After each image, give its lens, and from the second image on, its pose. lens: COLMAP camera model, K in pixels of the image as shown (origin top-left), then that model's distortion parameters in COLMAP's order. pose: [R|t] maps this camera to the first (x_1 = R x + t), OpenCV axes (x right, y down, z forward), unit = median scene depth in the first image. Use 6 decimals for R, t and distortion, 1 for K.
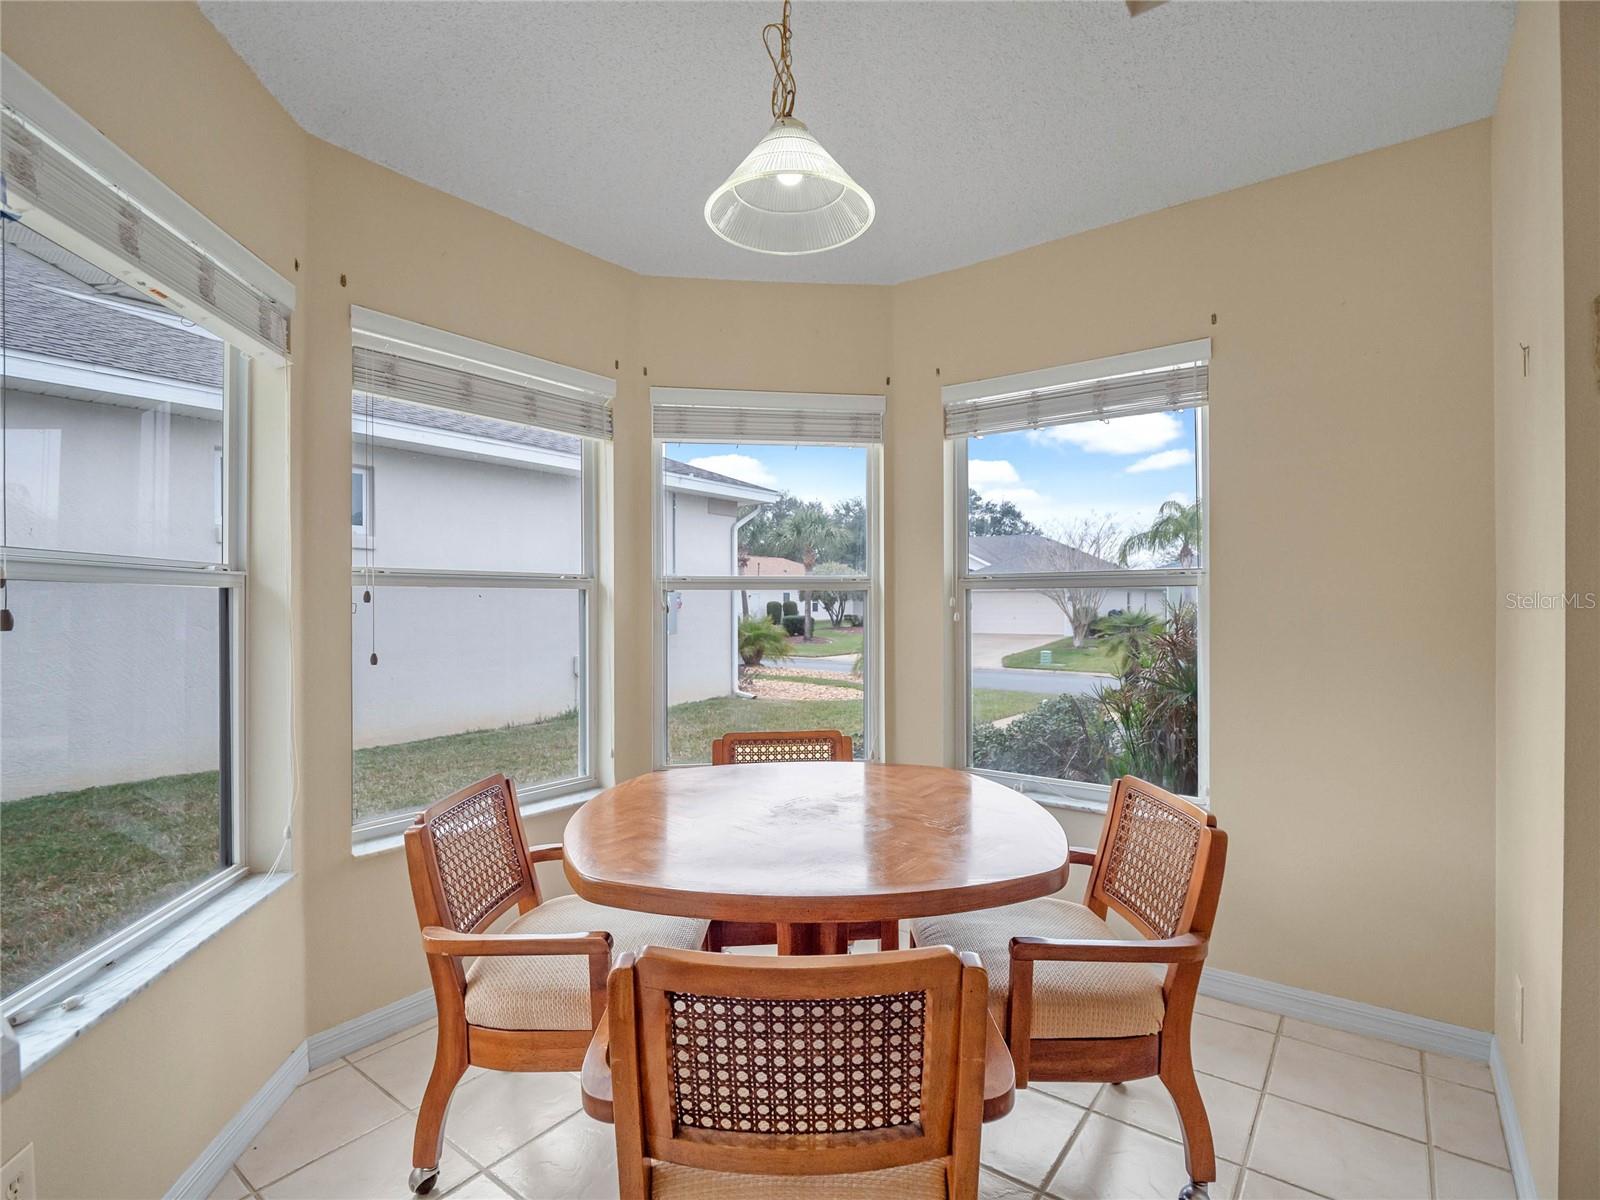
lens RADIAL K [[777.5, 0, 800.0], [0, 777.5, 600.0], [0, 0, 1]] dist [-0.008448, -0.000777]
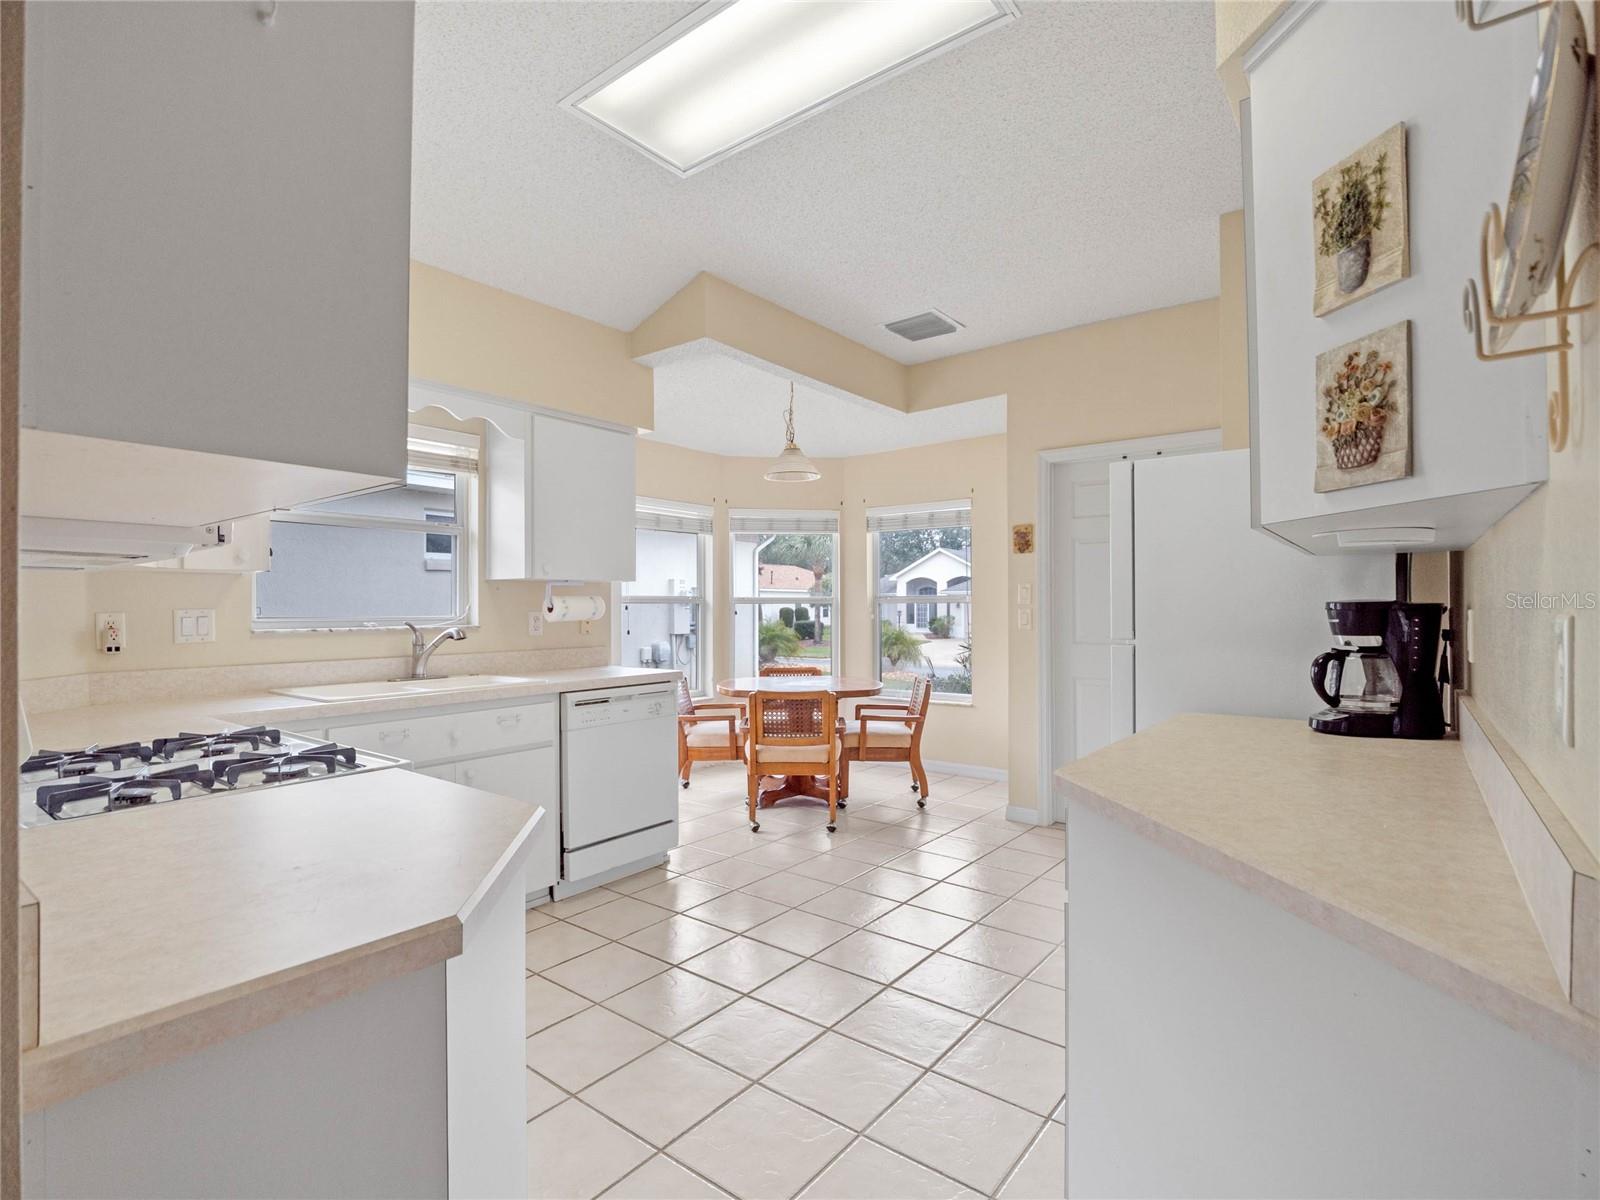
lens RADIAL K [[777.5, 0, 800.0], [0, 777.5, 600.0], [0, 0, 1]] dist [-0.008448, -0.000777]
pose [[0.999877, 0.000504, -0.015656, 0.005566], [-0.000618, 0.999973, -0.007264, -0.001357], [0.015652, 0.007273, 0.999851, -0.172876]]
